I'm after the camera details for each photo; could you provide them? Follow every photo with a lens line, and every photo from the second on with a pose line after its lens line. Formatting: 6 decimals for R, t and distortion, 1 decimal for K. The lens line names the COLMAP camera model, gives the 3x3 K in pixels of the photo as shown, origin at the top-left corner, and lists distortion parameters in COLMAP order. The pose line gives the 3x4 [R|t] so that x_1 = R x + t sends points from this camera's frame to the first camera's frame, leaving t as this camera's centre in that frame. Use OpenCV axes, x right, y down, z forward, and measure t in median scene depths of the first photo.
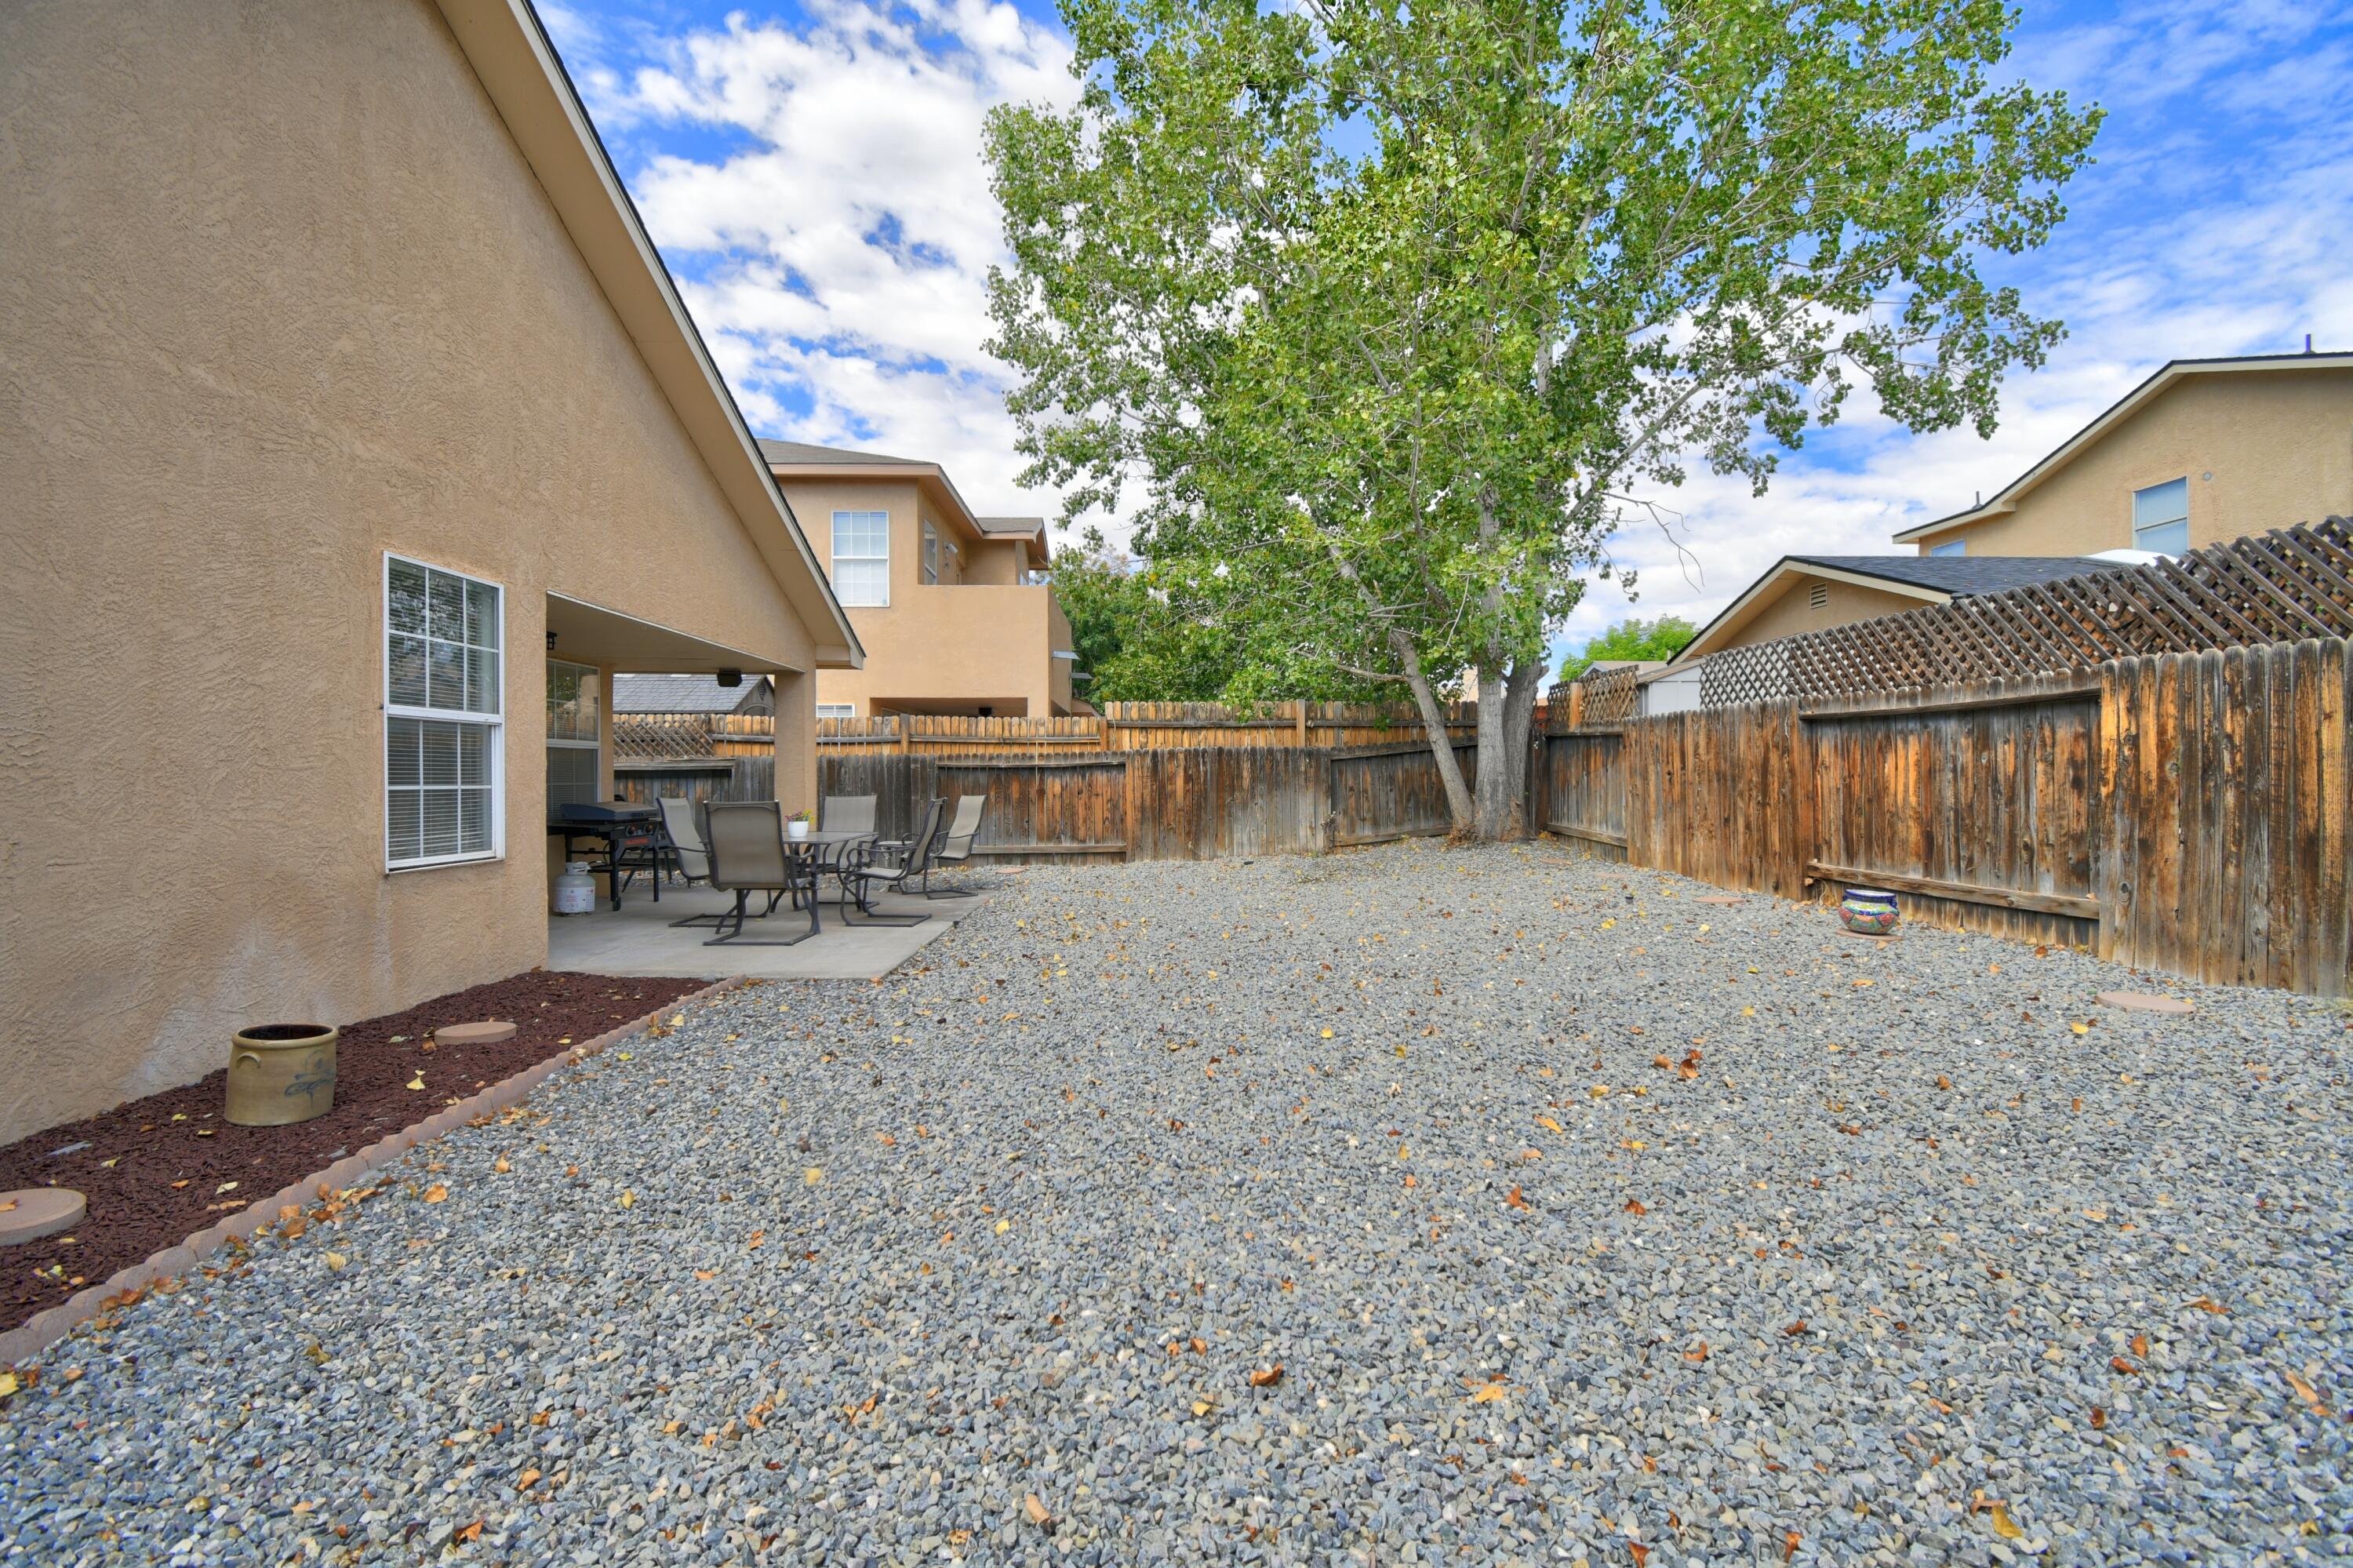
lens RADIAL K [[1061.0, 0, 1175.9], [0, 1061.0, 788.4], [0, 0, 1]] dist [0.009852, -0.001150]
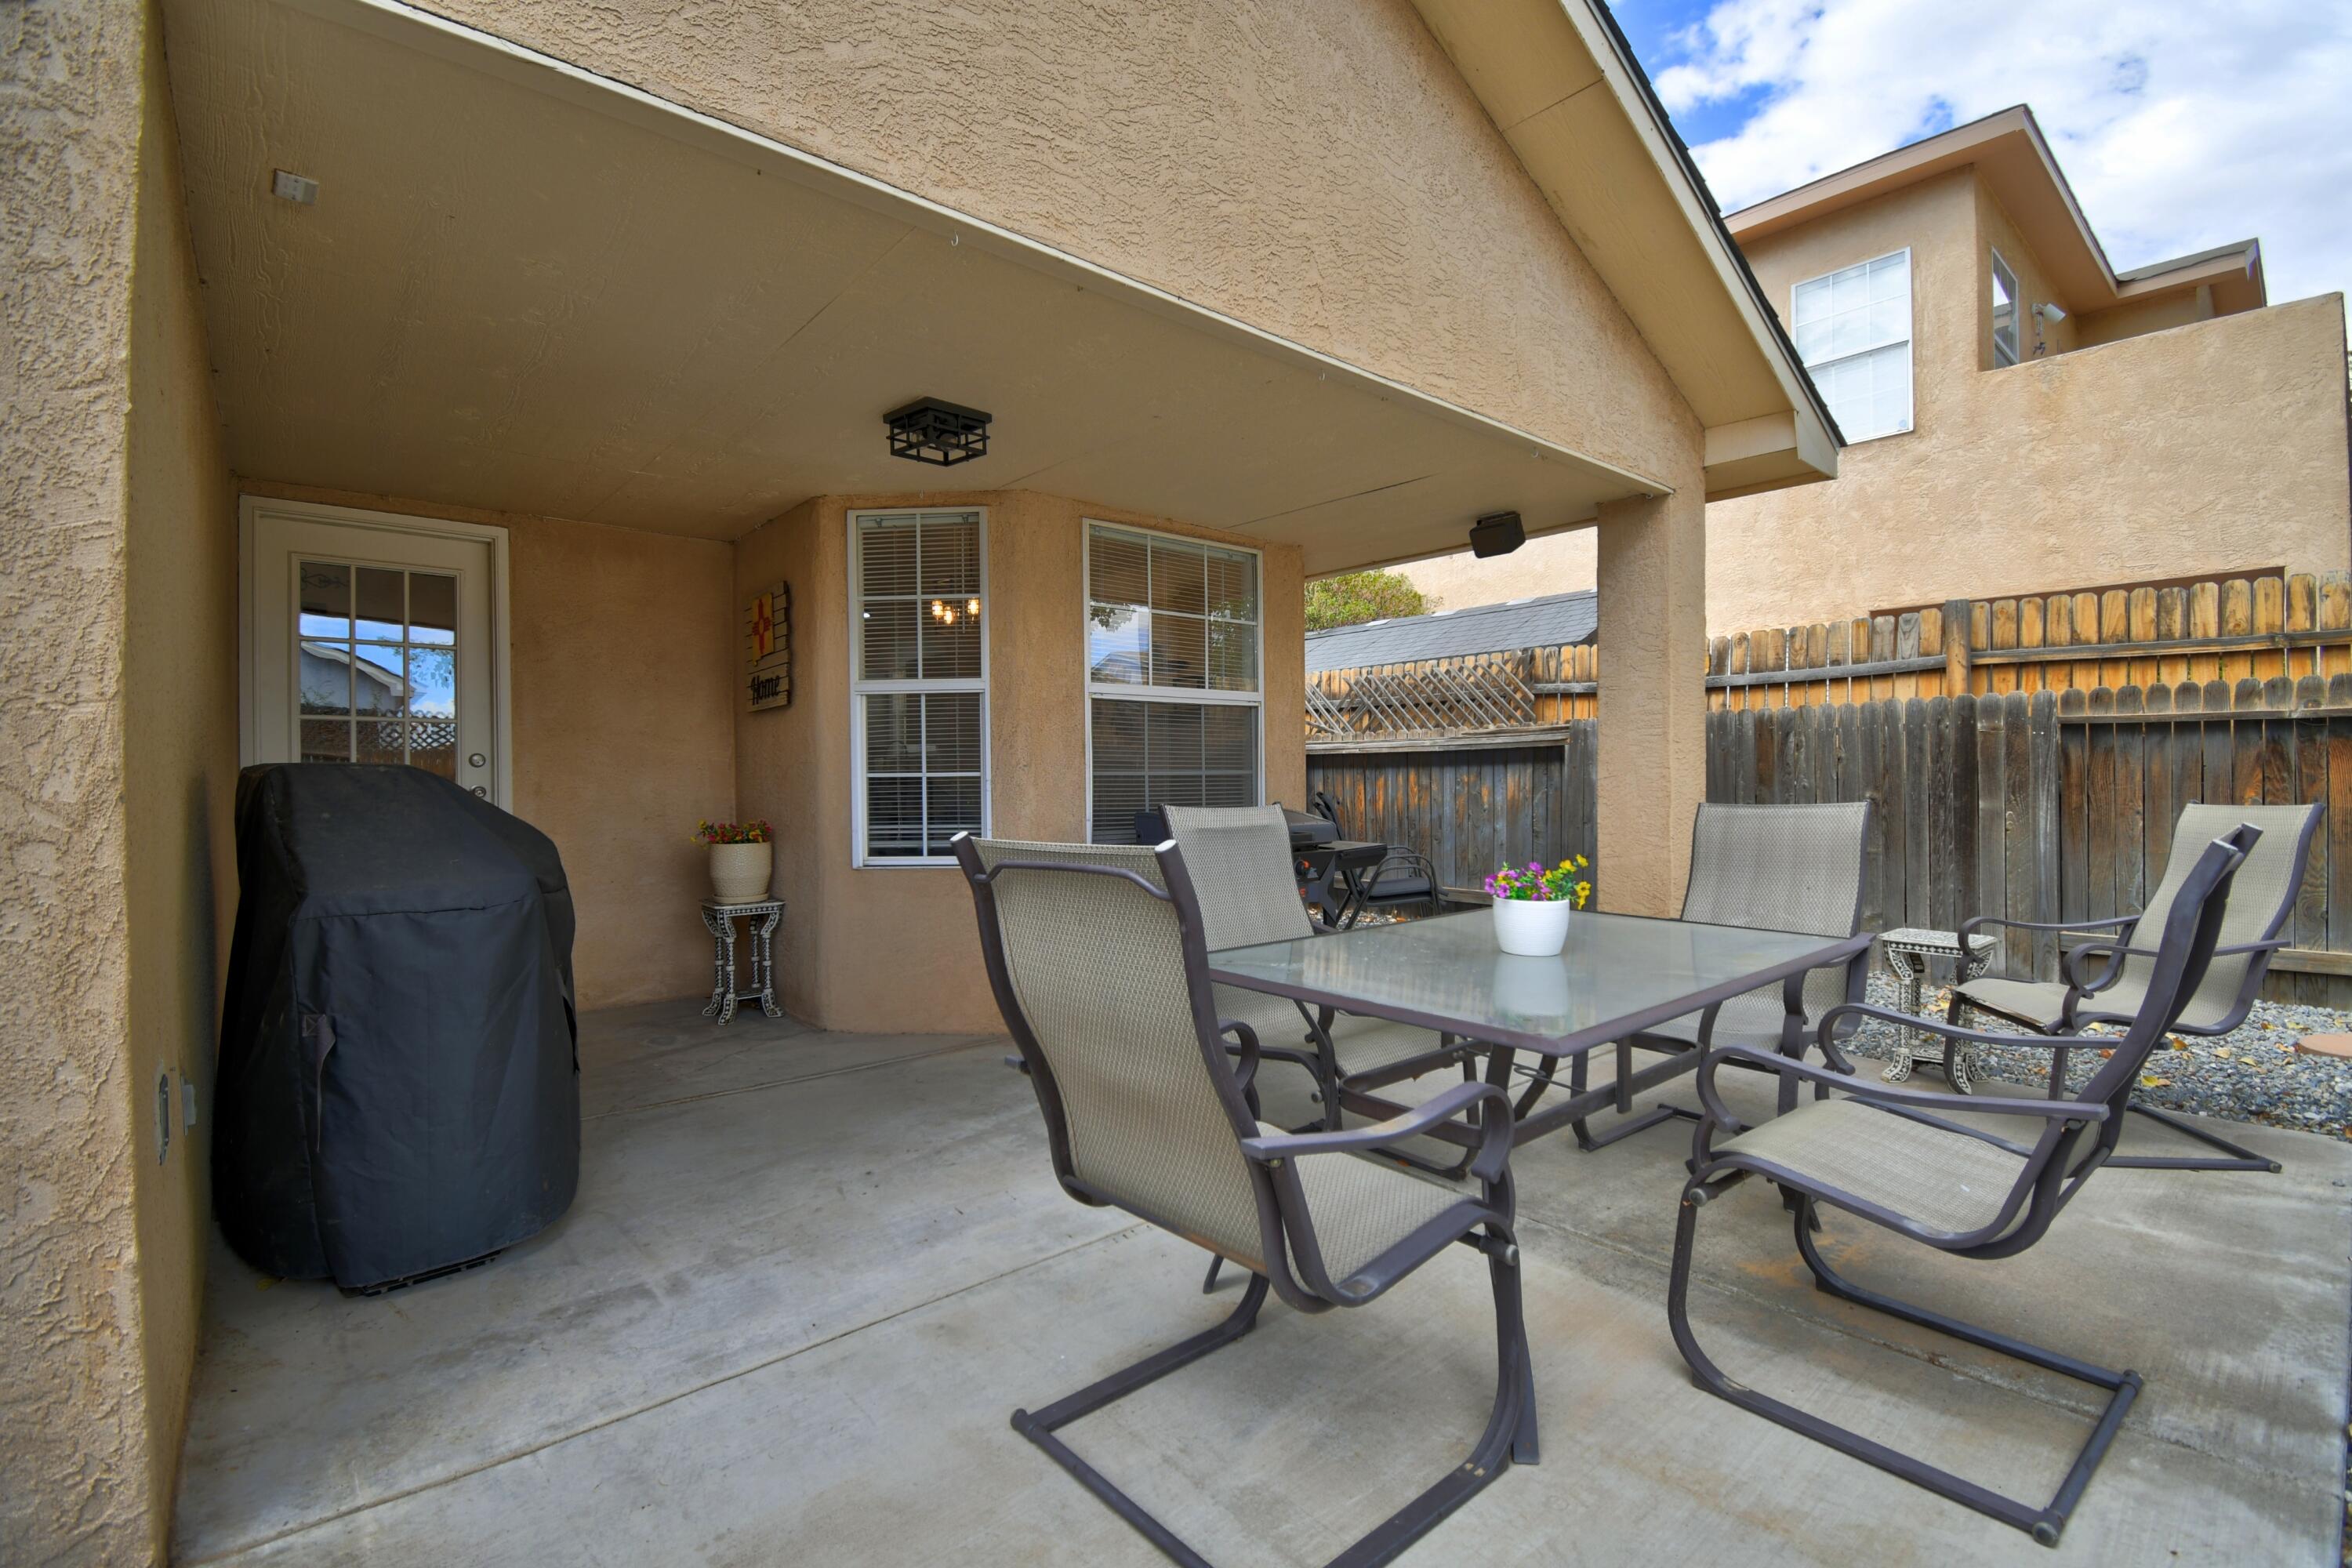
lens RADIAL K [[1060.5, 0, 1178.2], [0, 1060.5, 781.3], [0, 0, 1]] dist [0.009852, -0.001150]
pose [[0.647563, -0.004385, -0.761999, -0.134015], [0.012929, 0.999903, 0.005234, -0.005540], [0.761902, -0.013241, 0.647557, 0.492305]]
